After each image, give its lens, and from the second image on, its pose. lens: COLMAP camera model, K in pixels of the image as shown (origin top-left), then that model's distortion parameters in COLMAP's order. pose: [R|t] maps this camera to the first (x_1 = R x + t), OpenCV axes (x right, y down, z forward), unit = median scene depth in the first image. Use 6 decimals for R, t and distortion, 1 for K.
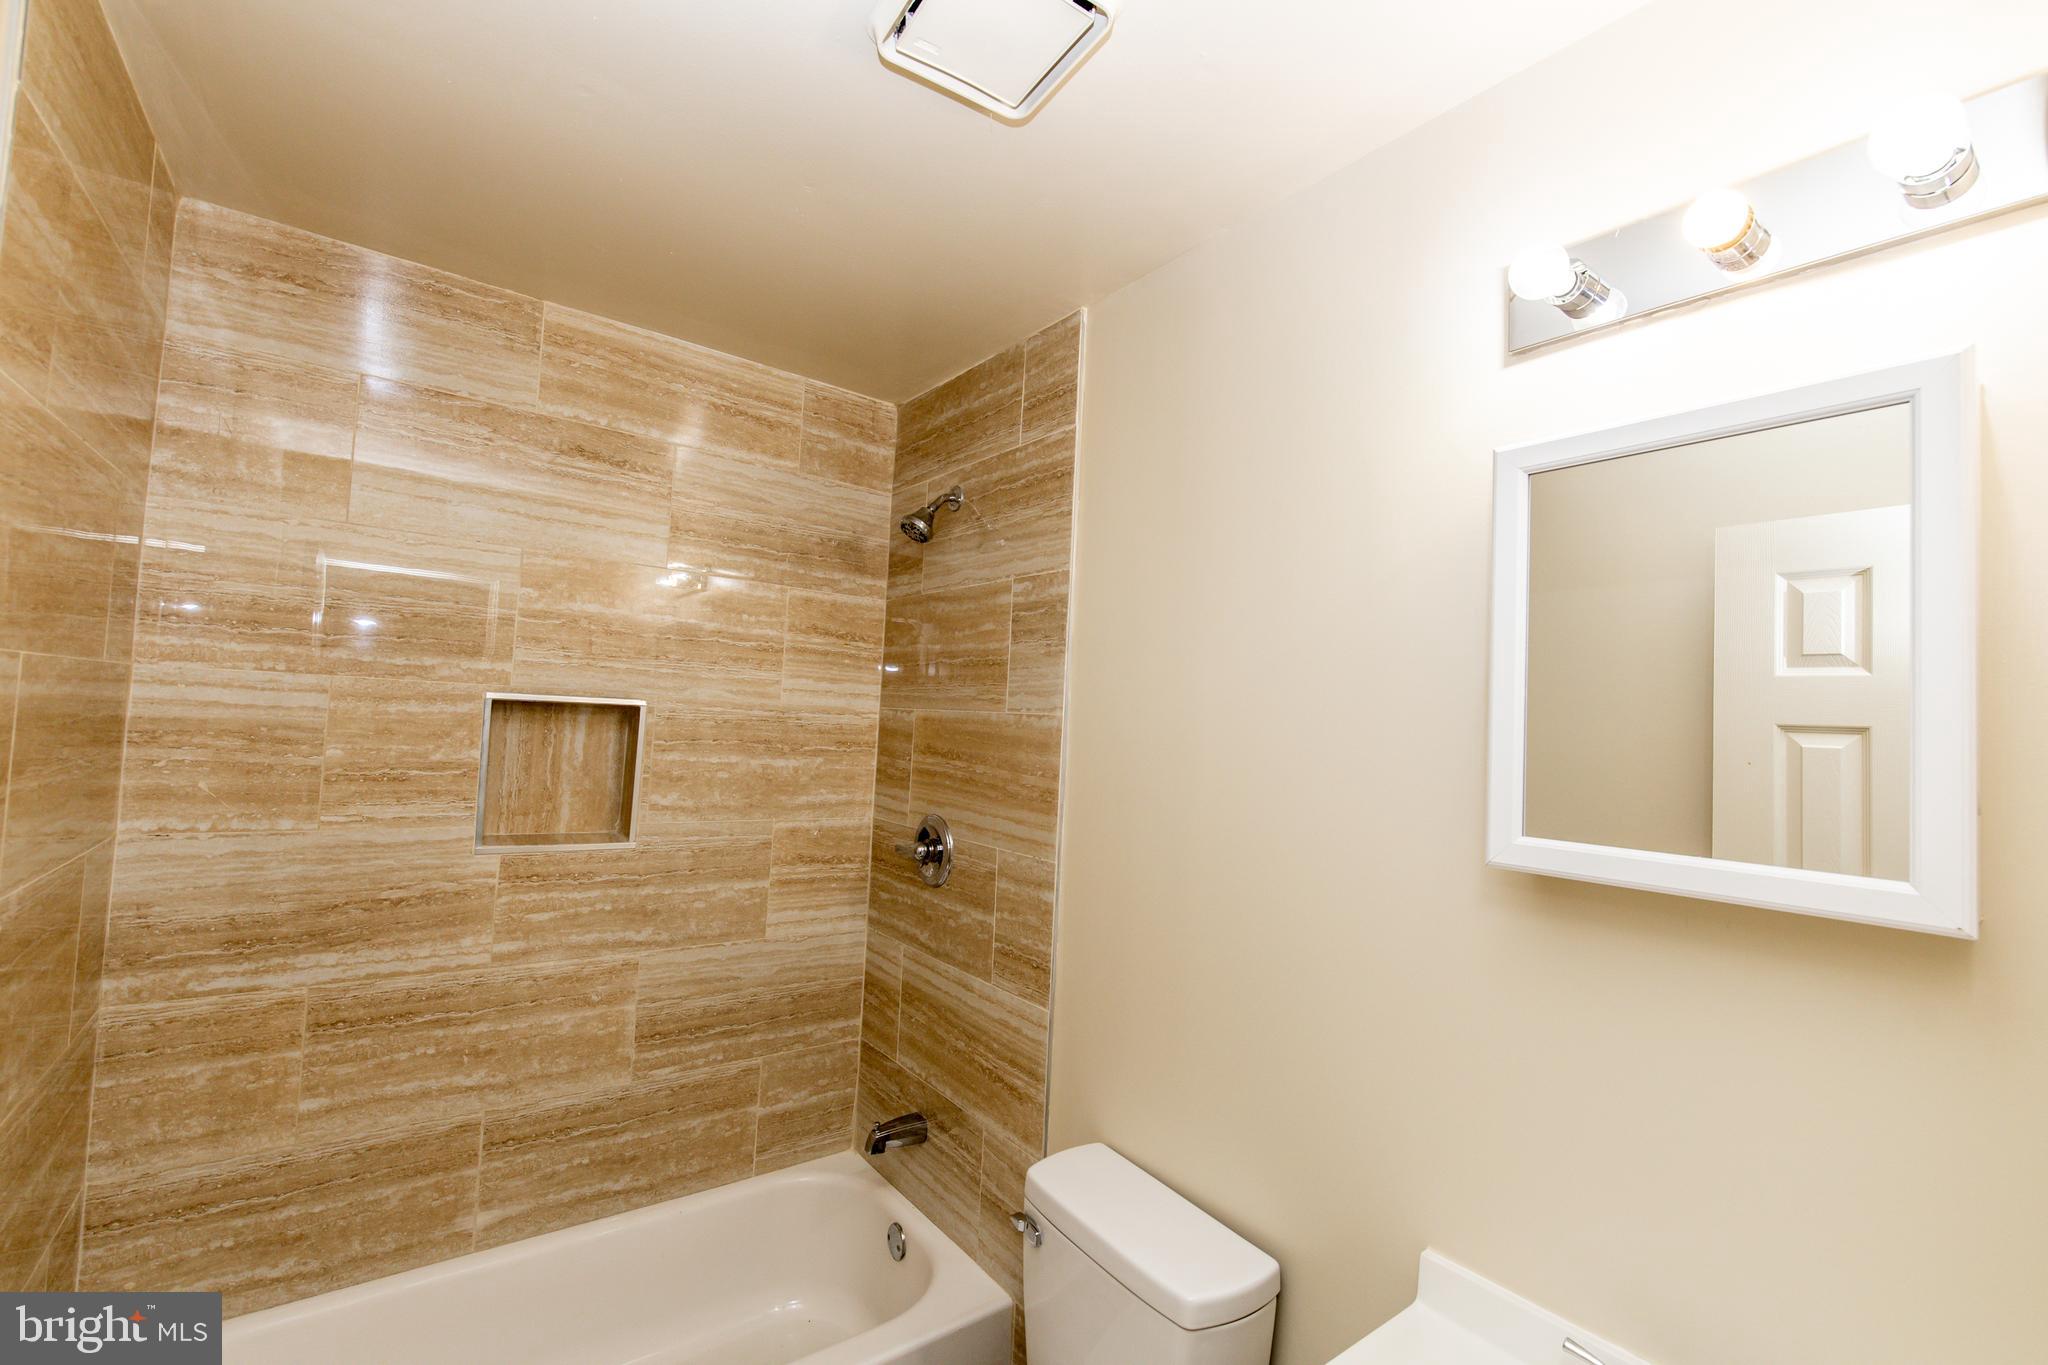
lens RADIAL K [[879.2, 0, 1033.1], [0, 879.2, 683.4], [0, 0, 1]] dist [-0.001788, -0.000896]
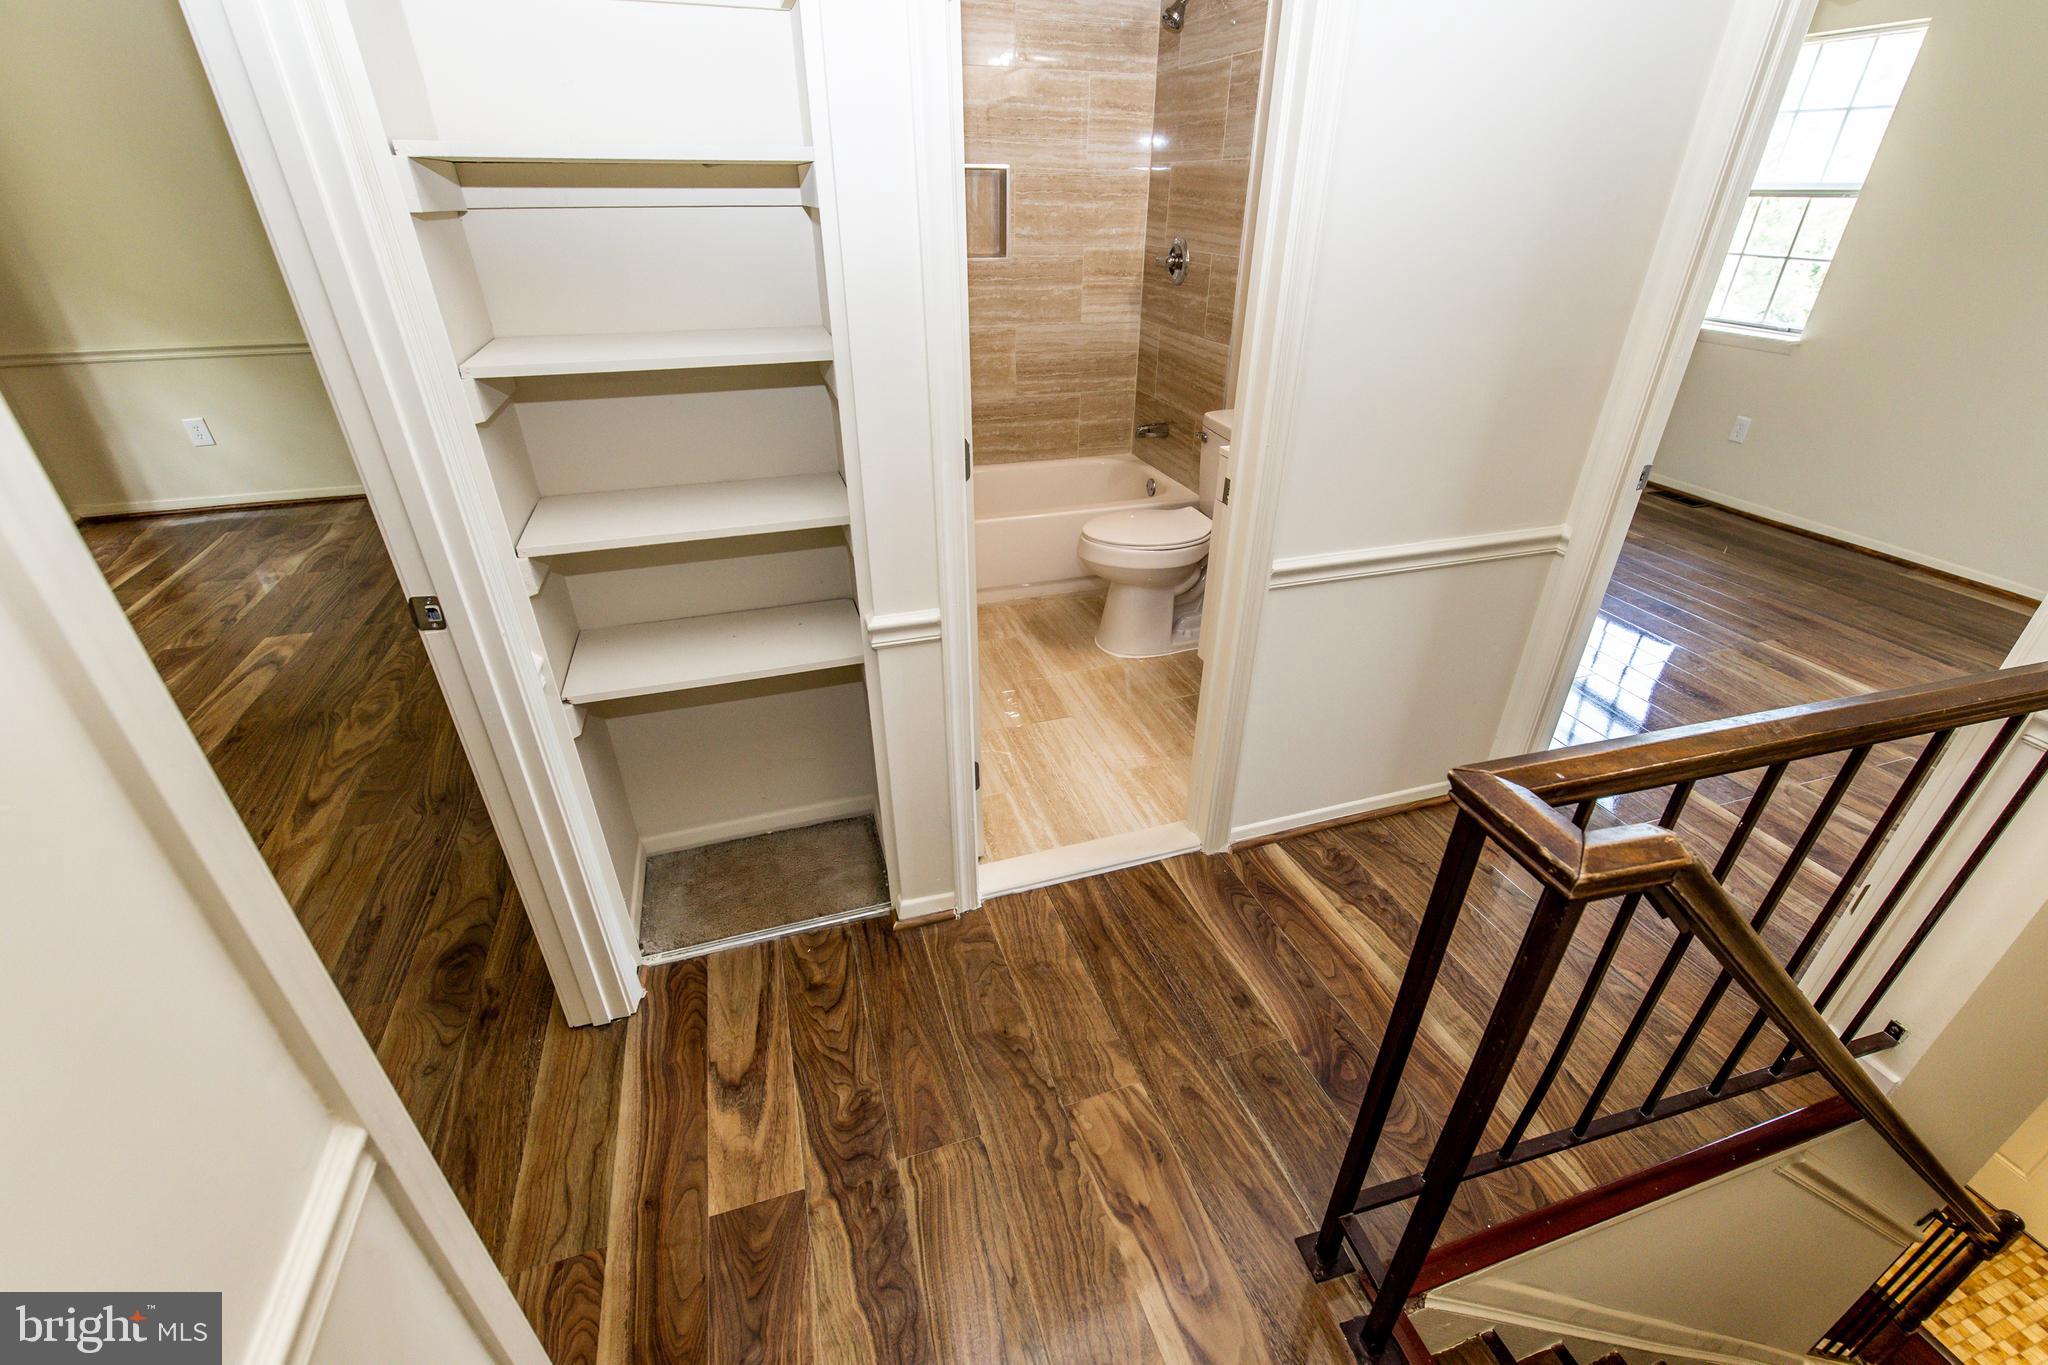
lens RADIAL K [[879.2, 0, 1026.9], [0, 879.2, 694.0], [0, 0, 1]] dist [-0.001788, -0.000896]
pose [[0.942349, 0.127446, -0.309413, 0.255578], [0.056611, 0.850593, 0.522768, 0.004273], [0.329809, -0.510146, 0.794341, -0.894069]]
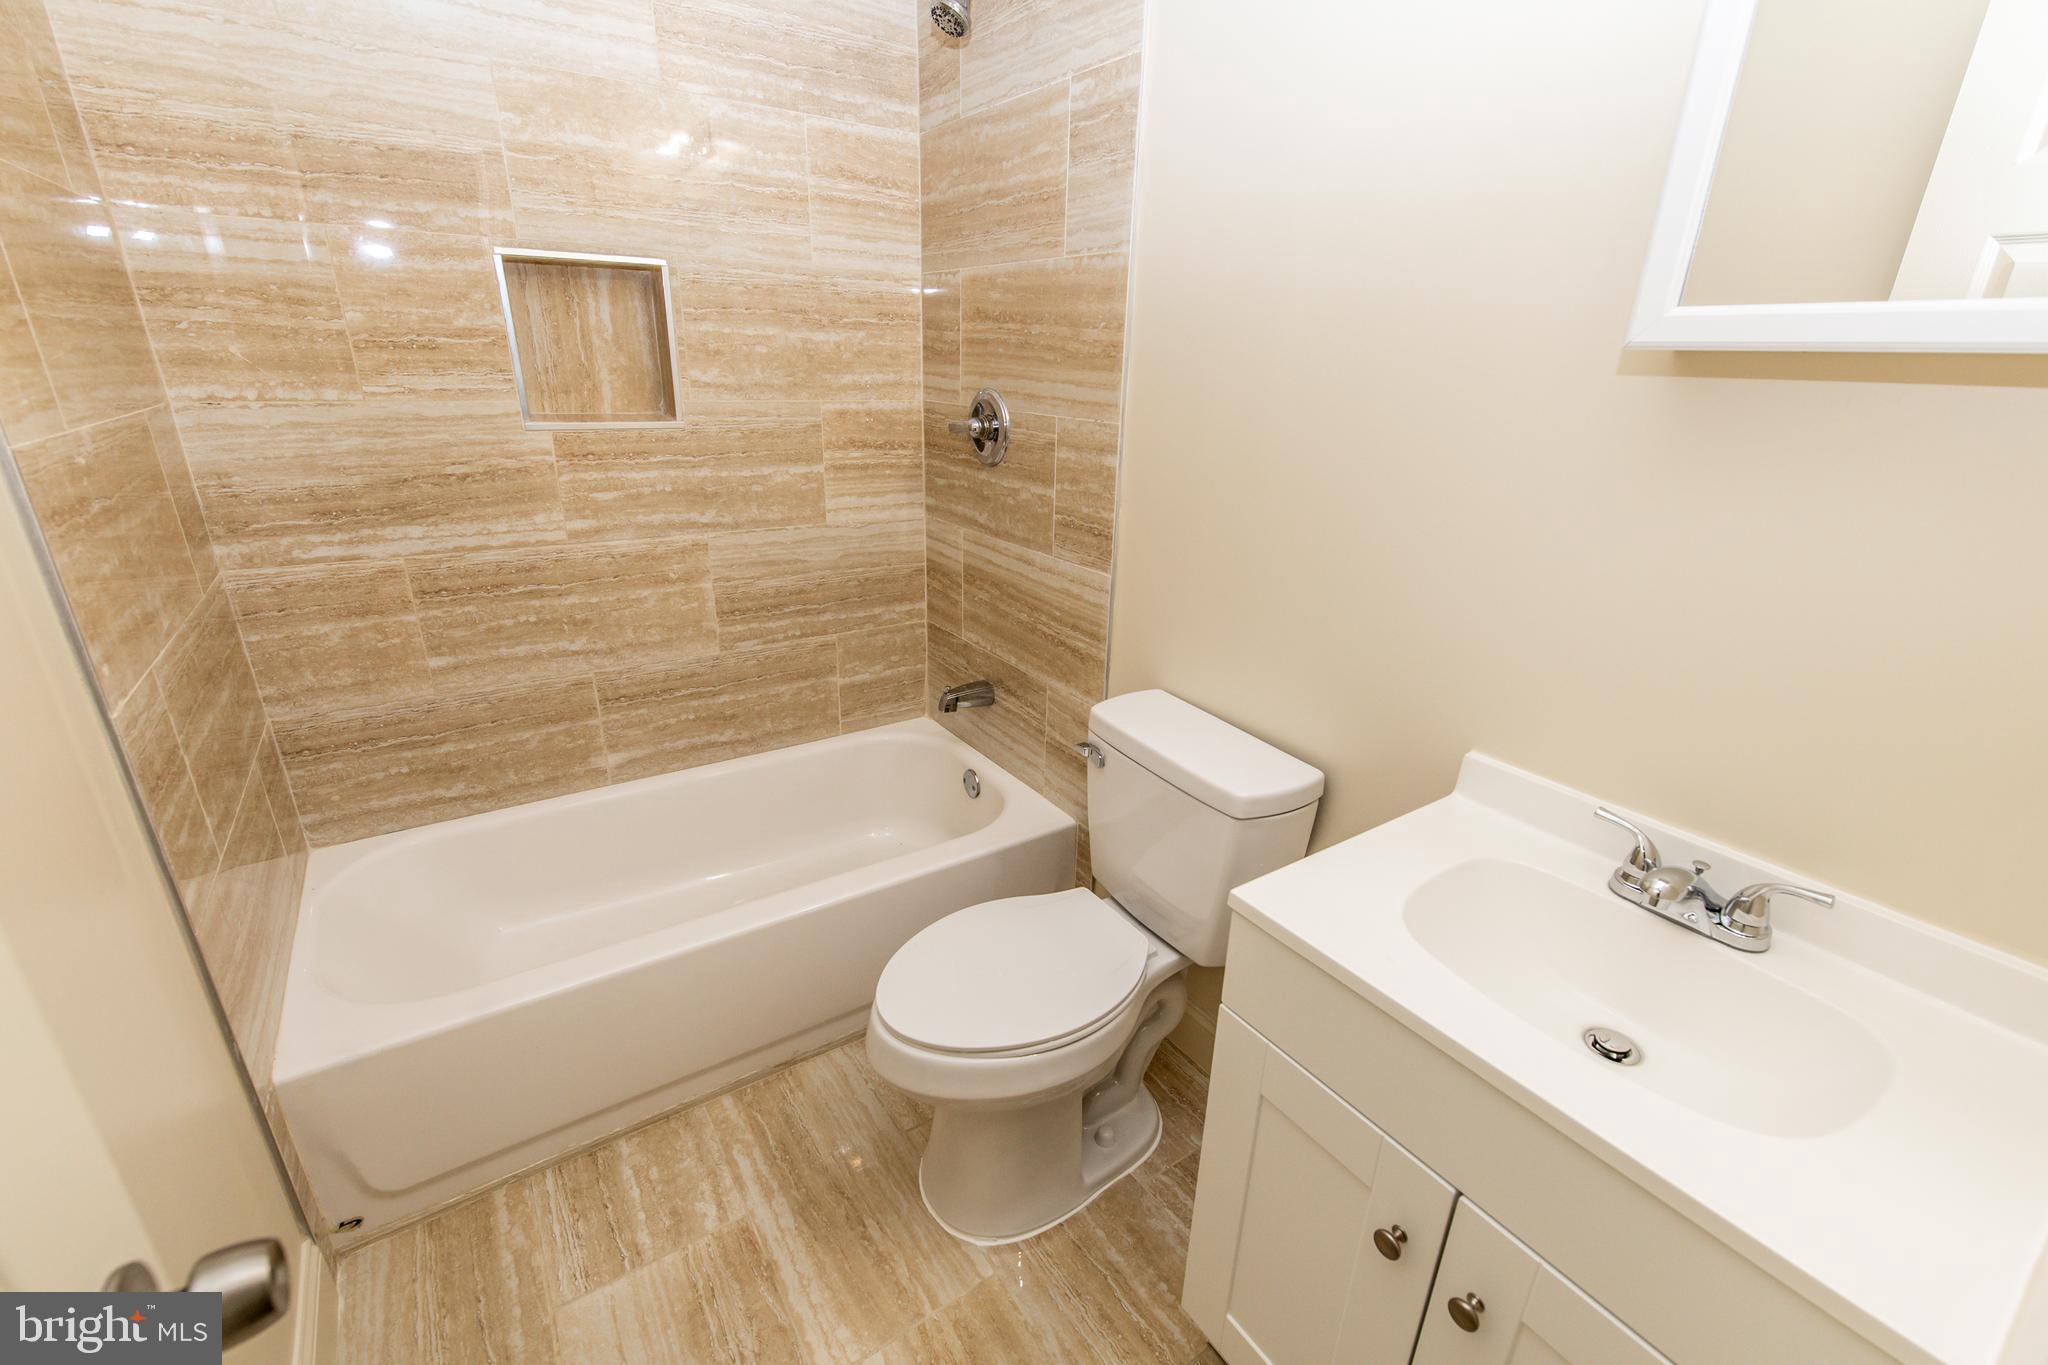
lens RADIAL K [[879.2, 0, 1028.0], [0, 879.2, 691.8], [0, 0, 1]] dist [-0.001788, -0.000896]
pose [[0.998122, -0.002434, -0.061204, -0.014006], [0.026693, 0.916628, 0.398849, 0.081254], [0.055131, -0.399734, 0.914972, 0.013047]]
